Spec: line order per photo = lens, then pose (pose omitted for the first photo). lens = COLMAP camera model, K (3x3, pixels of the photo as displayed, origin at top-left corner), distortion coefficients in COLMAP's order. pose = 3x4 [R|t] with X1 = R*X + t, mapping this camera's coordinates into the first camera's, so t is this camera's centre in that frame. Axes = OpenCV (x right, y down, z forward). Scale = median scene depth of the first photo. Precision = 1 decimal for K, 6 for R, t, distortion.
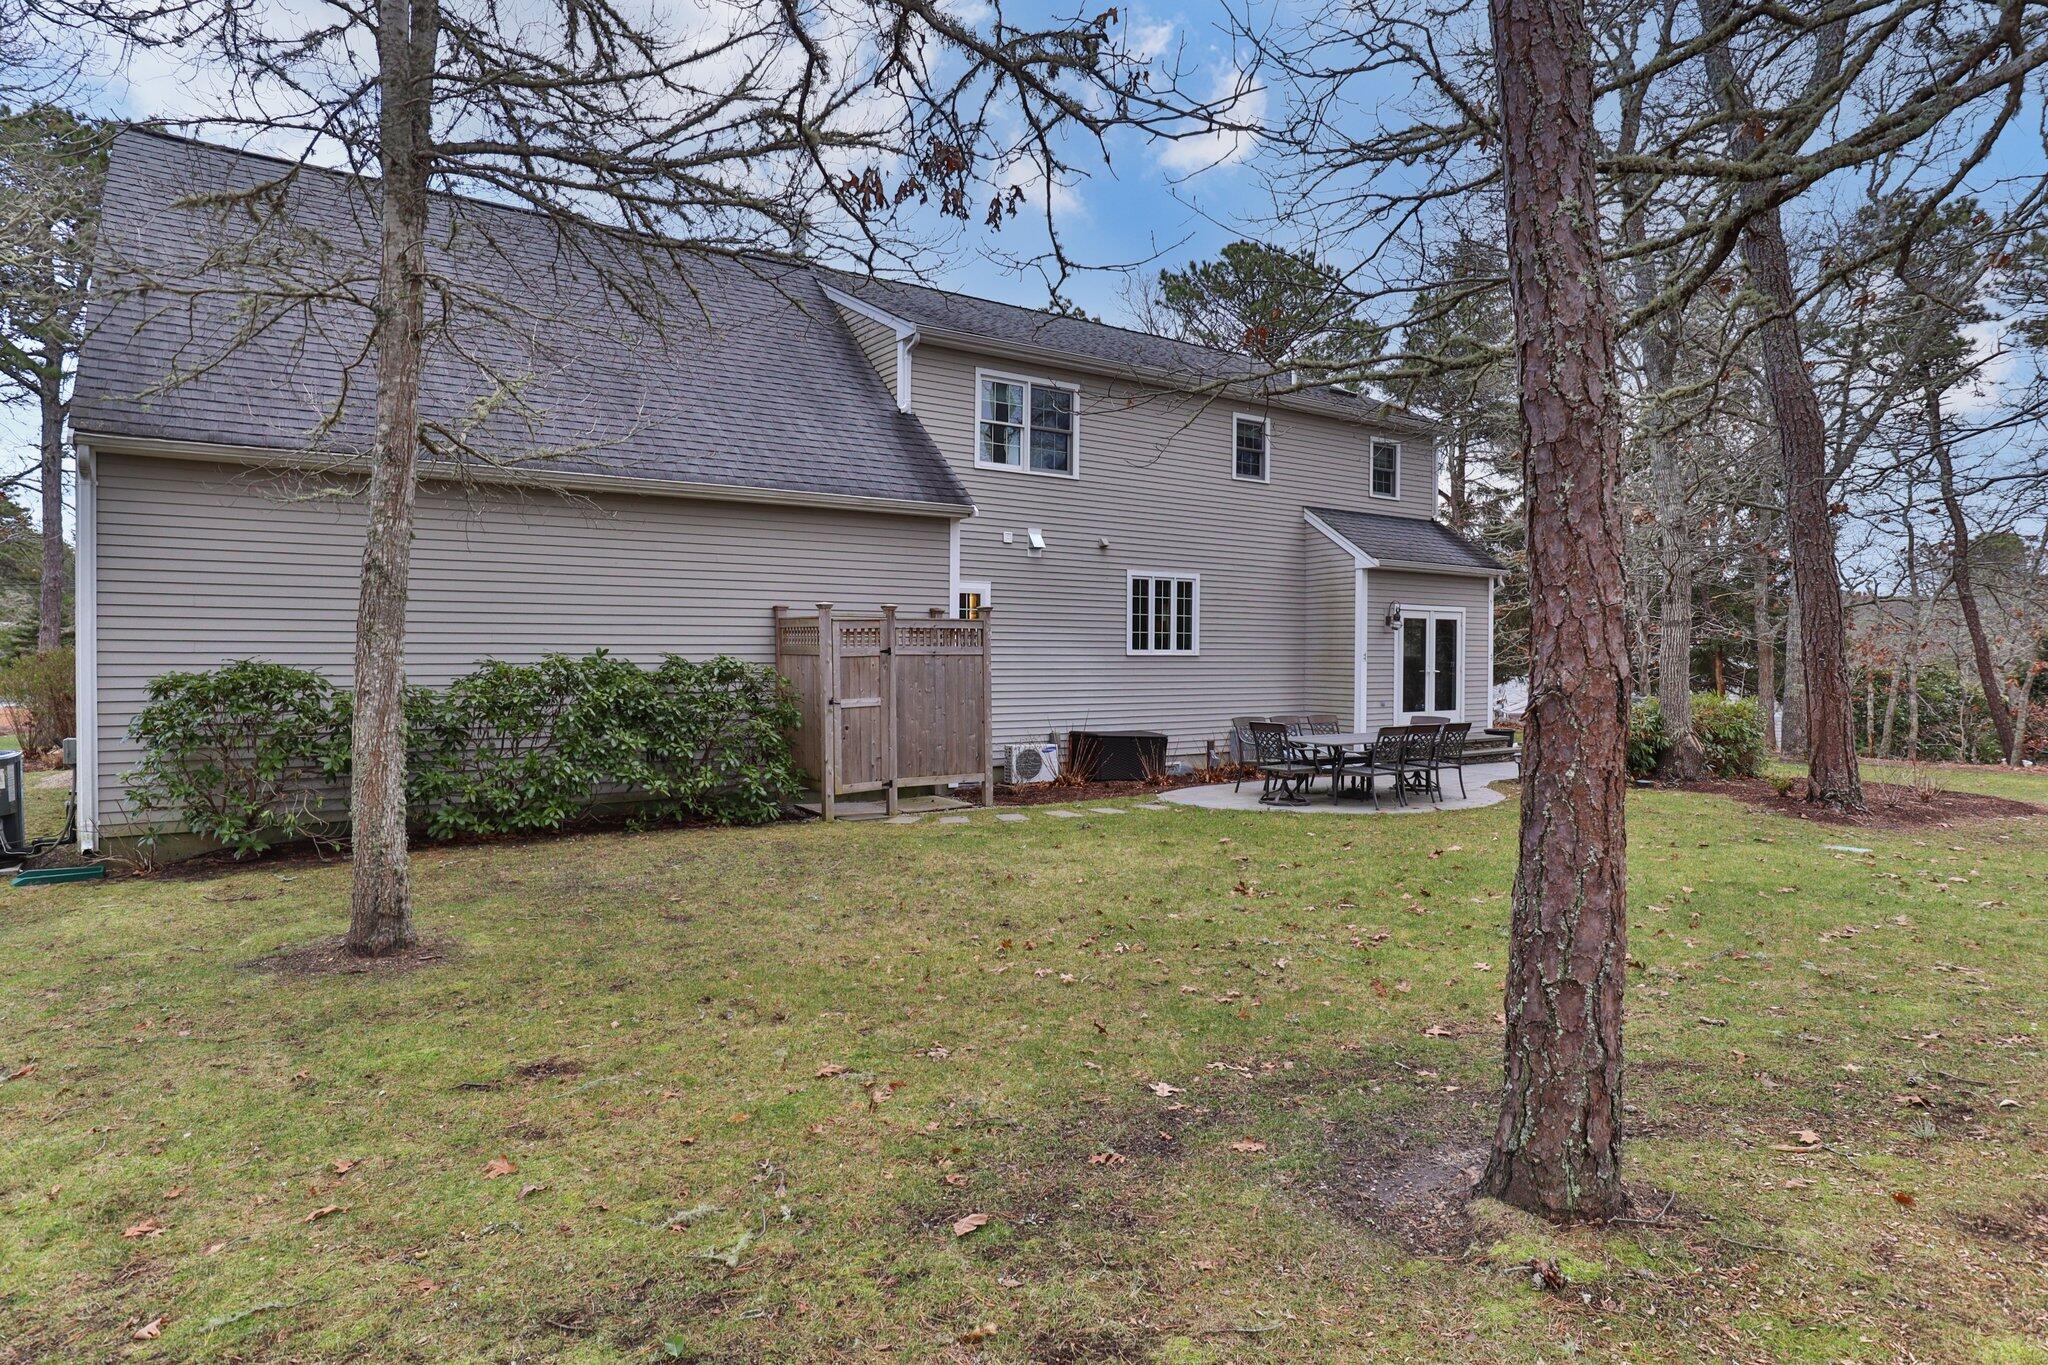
lens RADIAL K [[1237.5, 0, 1024.0], [0, 1237.5, 682.5], [0, 0, 1]] dist [-0.064044, -0.000148]
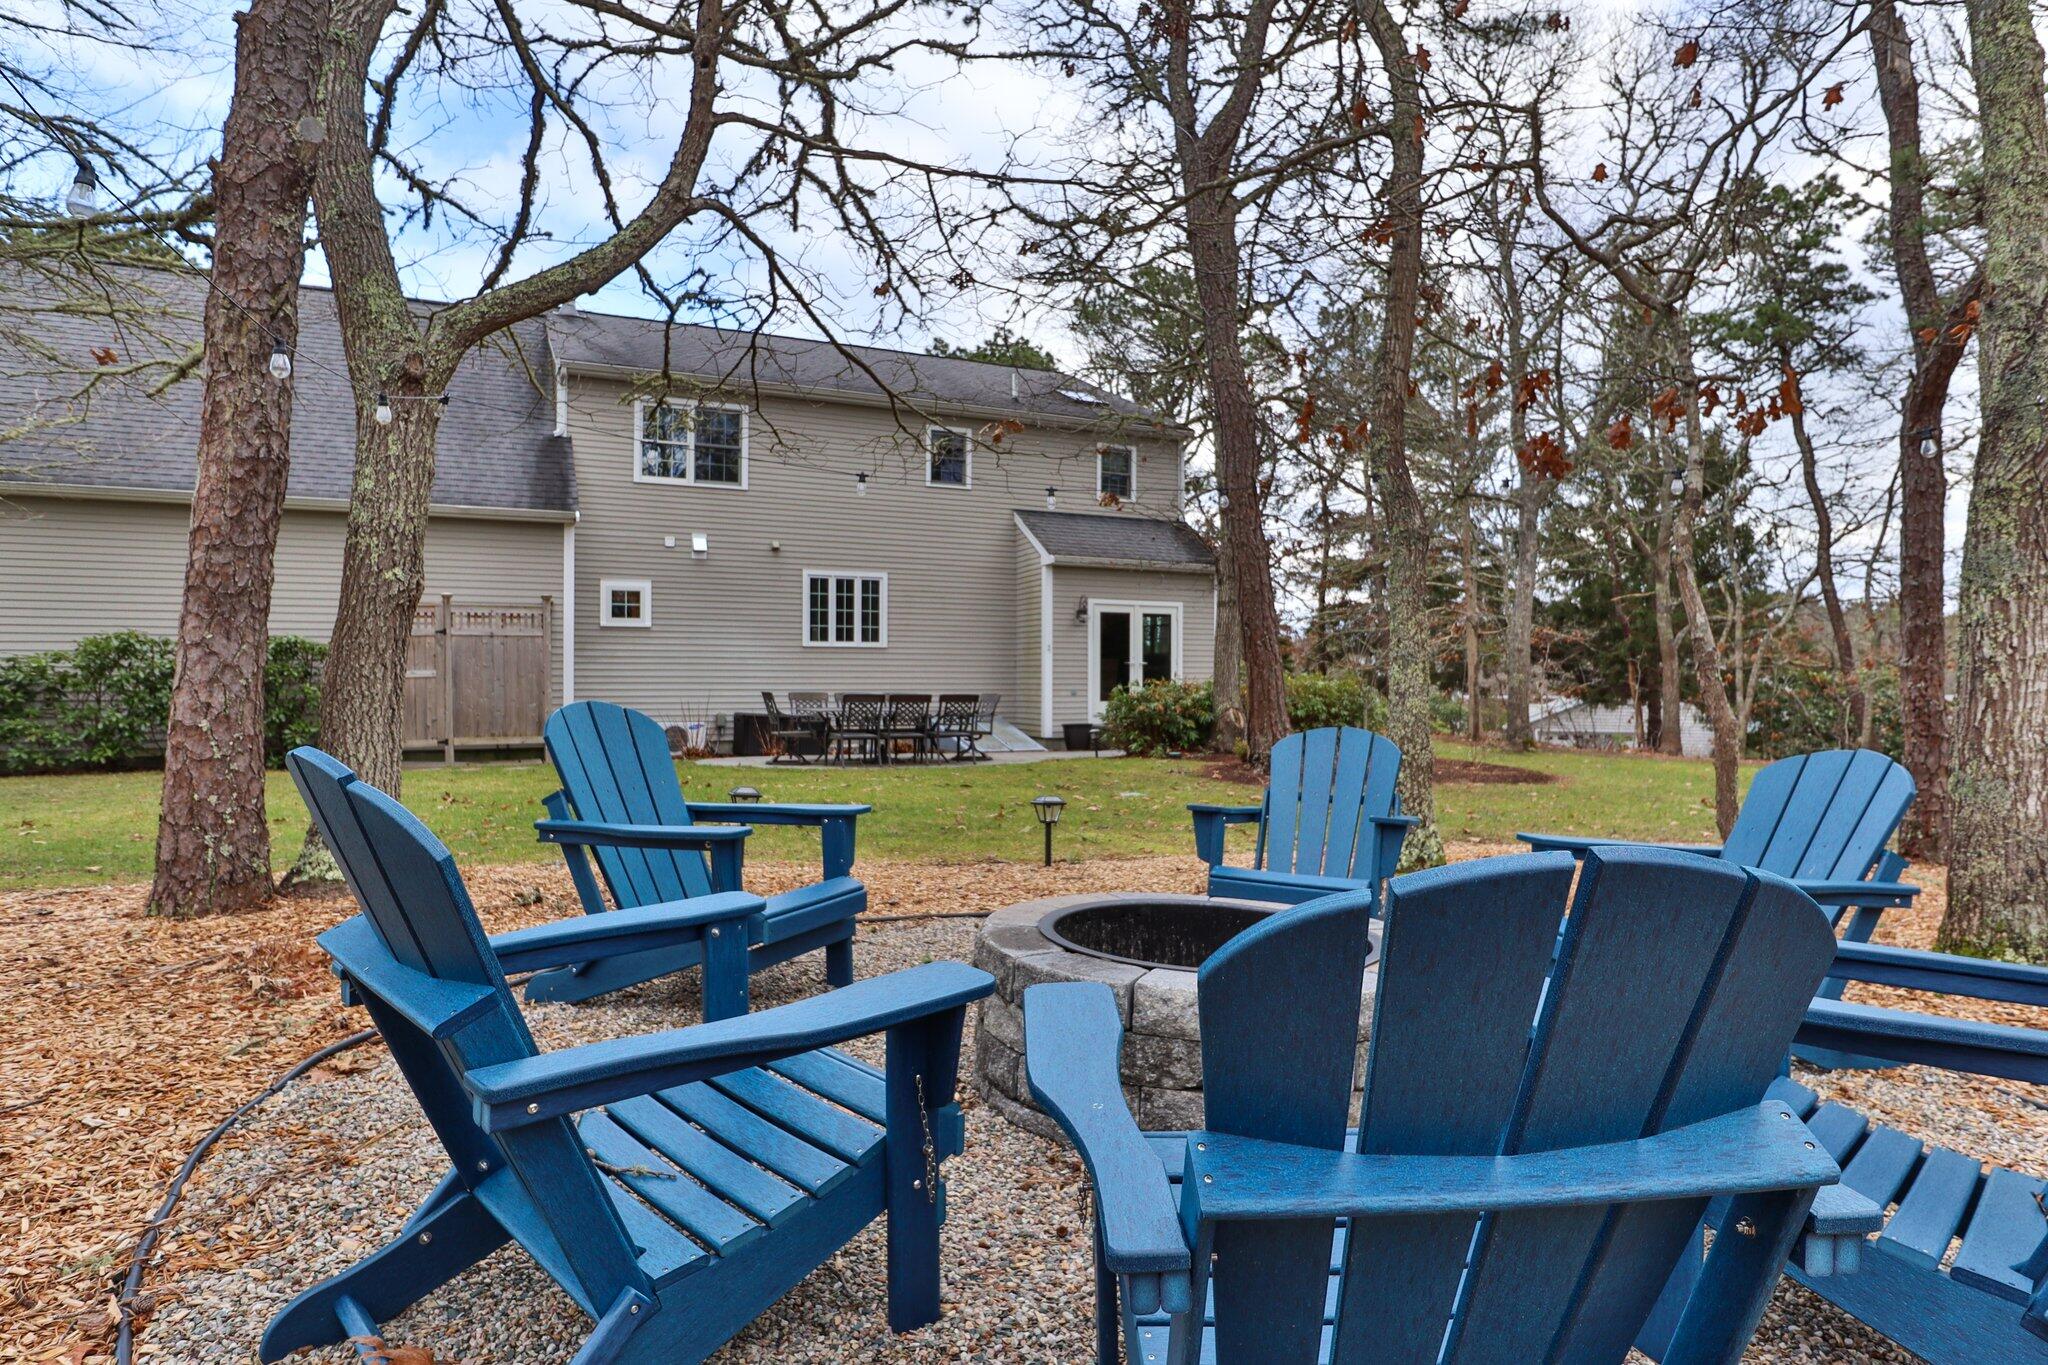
lens RADIAL K [[1237.5, 0, 1024.0], [0, 1237.5, 682.5], [0, 0, 1]] dist [-0.064044, -0.000148]
pose [[0.990273, -0.008722, -0.138867, 0.422628], [0.004967, 0.999613, -0.027362, 0.040807], [0.139052, 0.026406, 0.989933, -0.067874]]
